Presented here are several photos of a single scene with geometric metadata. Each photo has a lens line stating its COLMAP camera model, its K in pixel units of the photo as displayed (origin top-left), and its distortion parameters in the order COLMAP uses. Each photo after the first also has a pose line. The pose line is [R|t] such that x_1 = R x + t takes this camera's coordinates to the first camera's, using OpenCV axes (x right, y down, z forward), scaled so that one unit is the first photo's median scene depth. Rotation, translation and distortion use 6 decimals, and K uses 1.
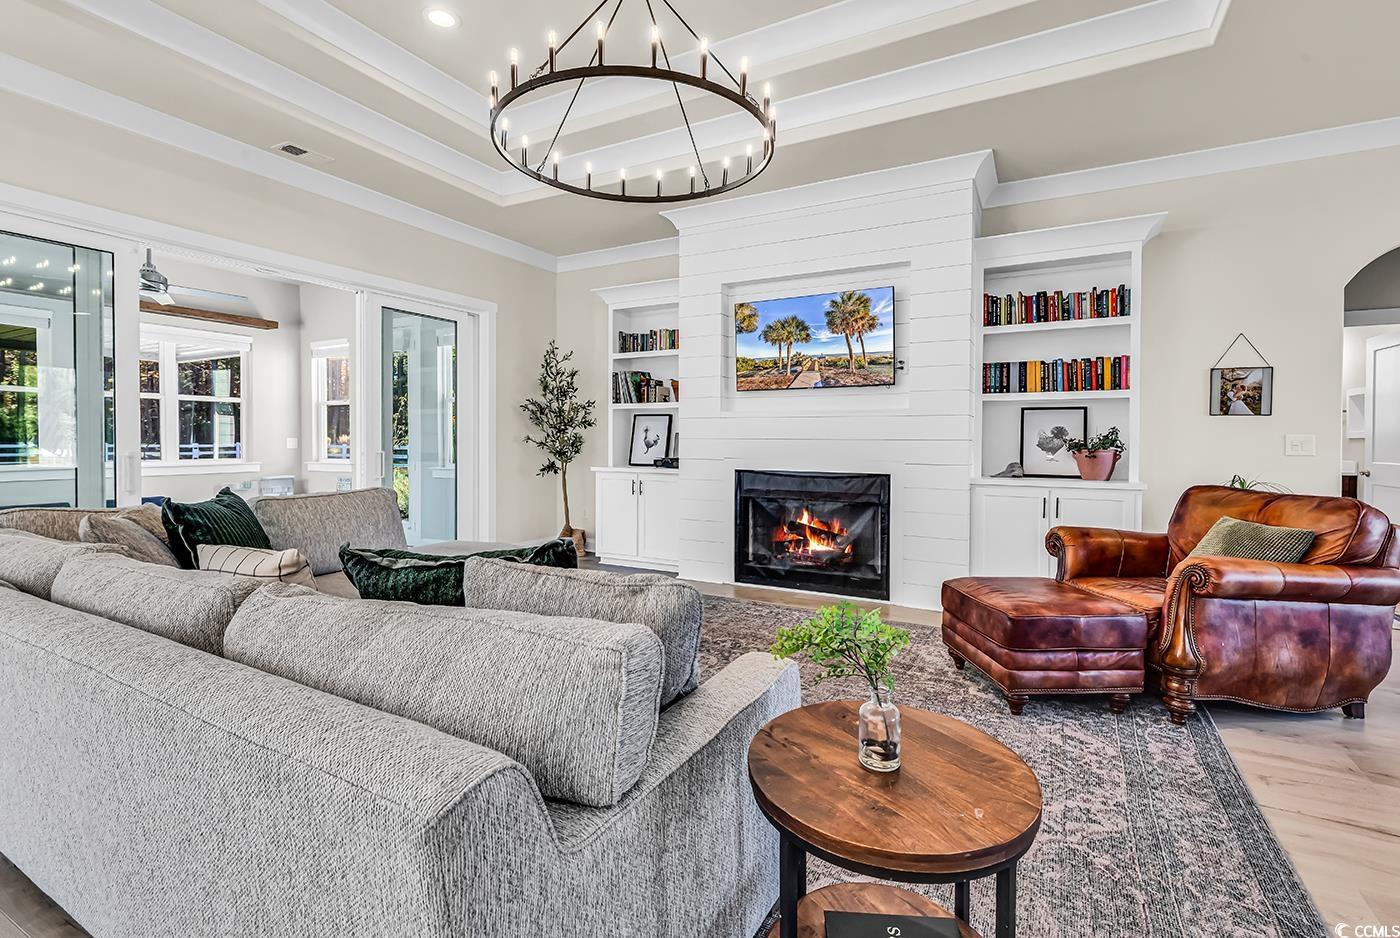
lens RADIAL K [[635.2, 0, 706.9], [0, 635.2, 439.3], [0, 0, 1]] dist [0.001657, 0.000401]
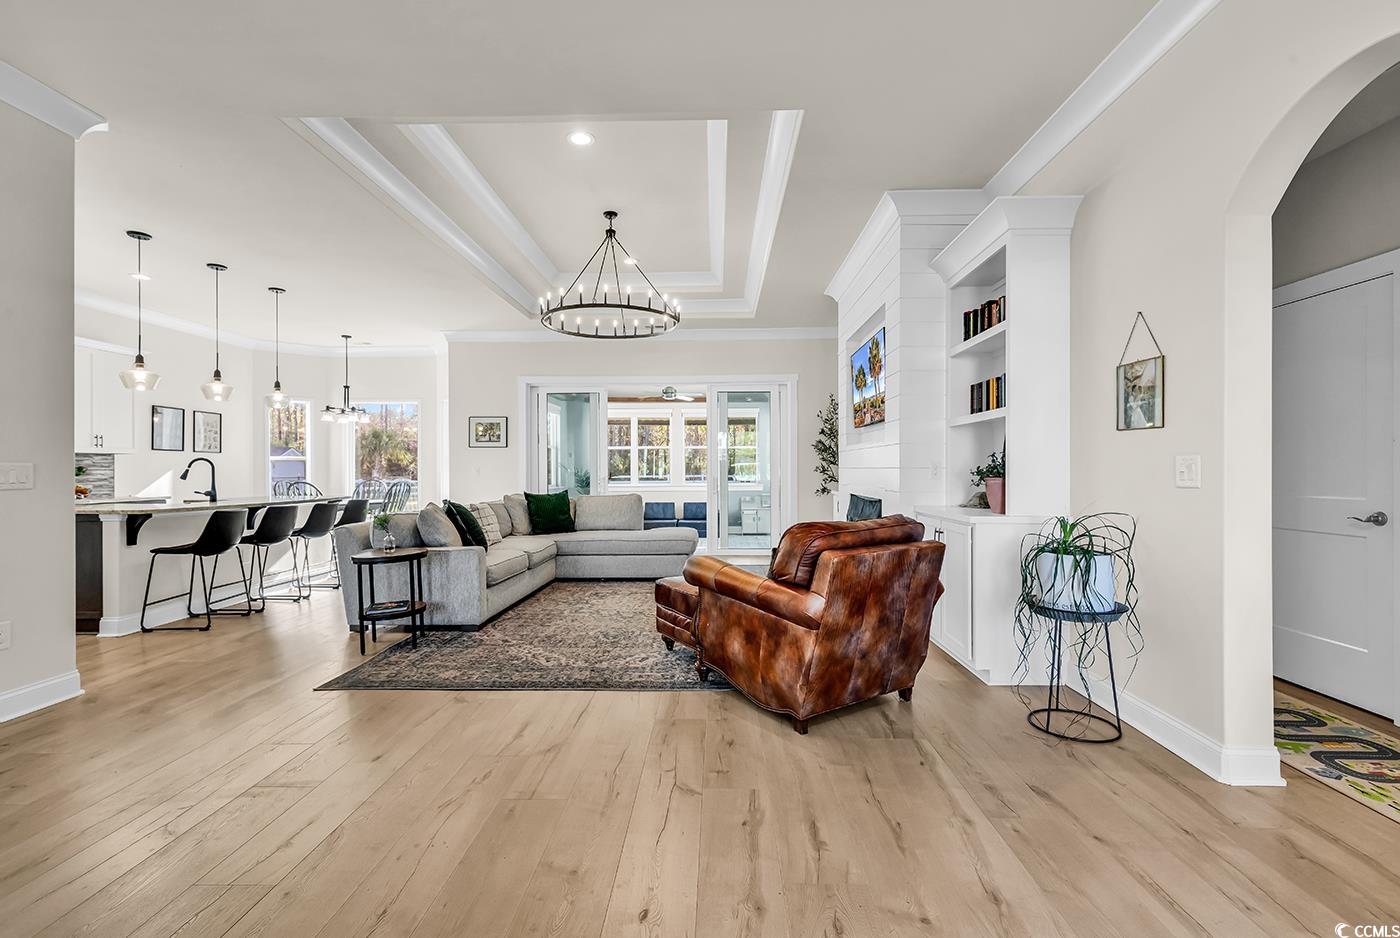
lens RADIAL K [[625.8, 0, 700.0], [0, 625.8, 469.0], [0, 0, 1]] dist [0.000204, 0.000172]
pose [[0.456788, -0.003899, -0.889567, 1.892086], [-0.000412, 0.999989, -0.004595, 0.013590], [0.889576, 0.002465, 0.456781, 0.399517]]
